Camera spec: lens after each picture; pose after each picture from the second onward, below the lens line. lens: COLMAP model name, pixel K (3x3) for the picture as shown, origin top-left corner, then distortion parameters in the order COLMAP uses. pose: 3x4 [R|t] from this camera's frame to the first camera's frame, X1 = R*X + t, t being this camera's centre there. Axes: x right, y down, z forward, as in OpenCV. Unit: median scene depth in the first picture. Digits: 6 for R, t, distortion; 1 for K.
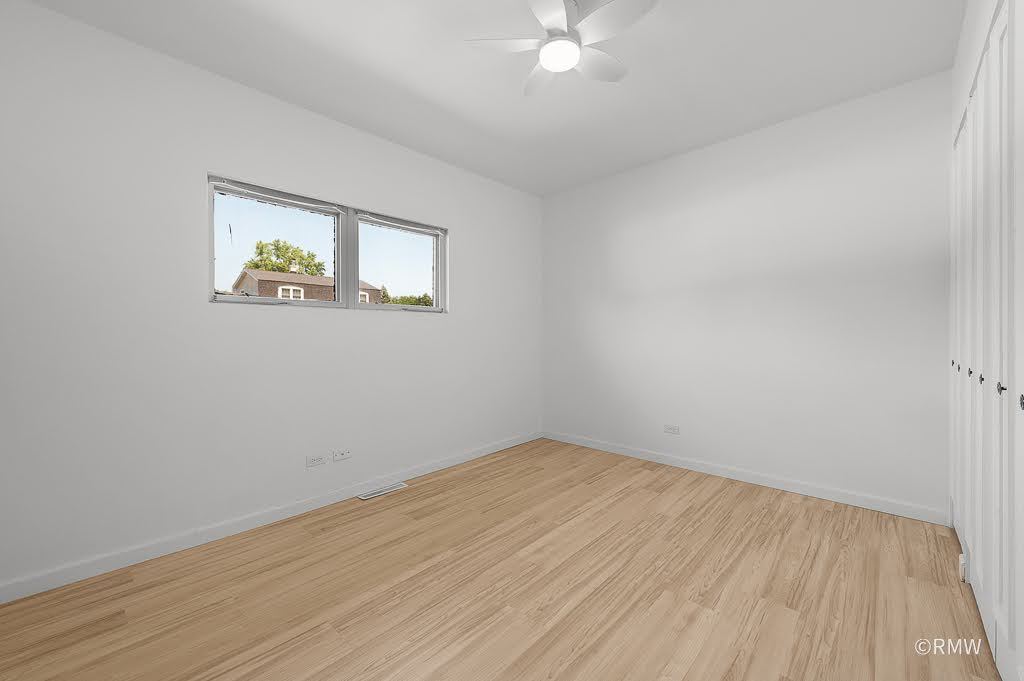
lens RADIAL K [[411.8, 0, 530.9], [0, 411.8, 342.4], [0, 0, 1]] dist [0.006718, -0.002183]
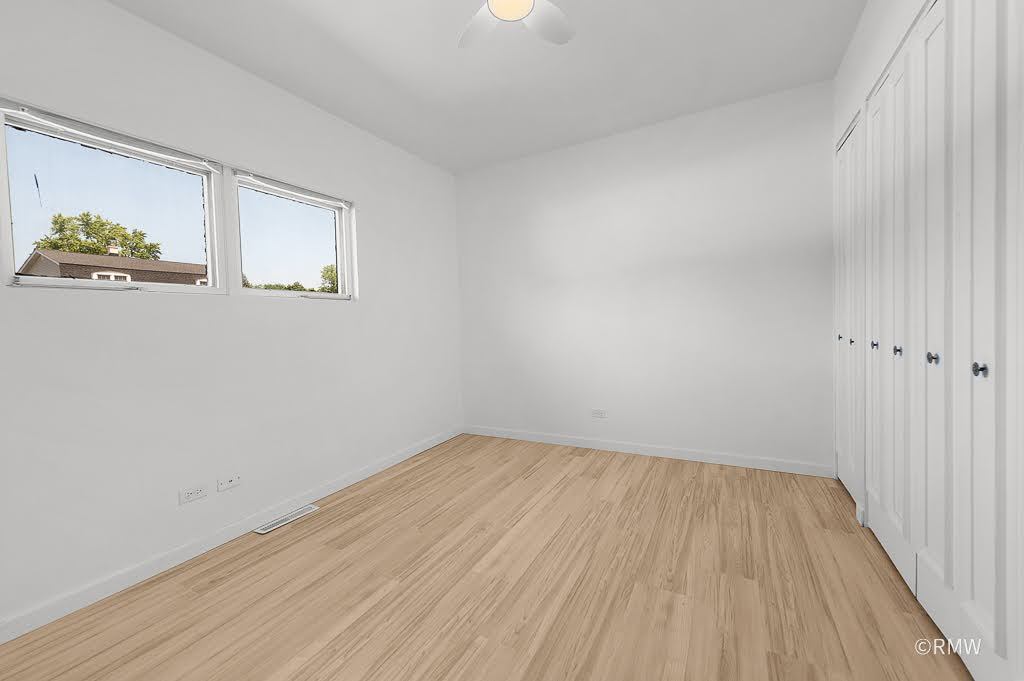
lens RADIAL K [[411.8, 0, 522.2], [0, 411.8, 339.3], [0, 0, 1]] dist [0.006718, -0.002183]
pose [[0.966389, -0.036078, 0.254539, -0.118007], [0.031026, 0.999234, 0.023833, -0.000469], [-0.255204, -0.015134, 0.966769, 0.107067]]
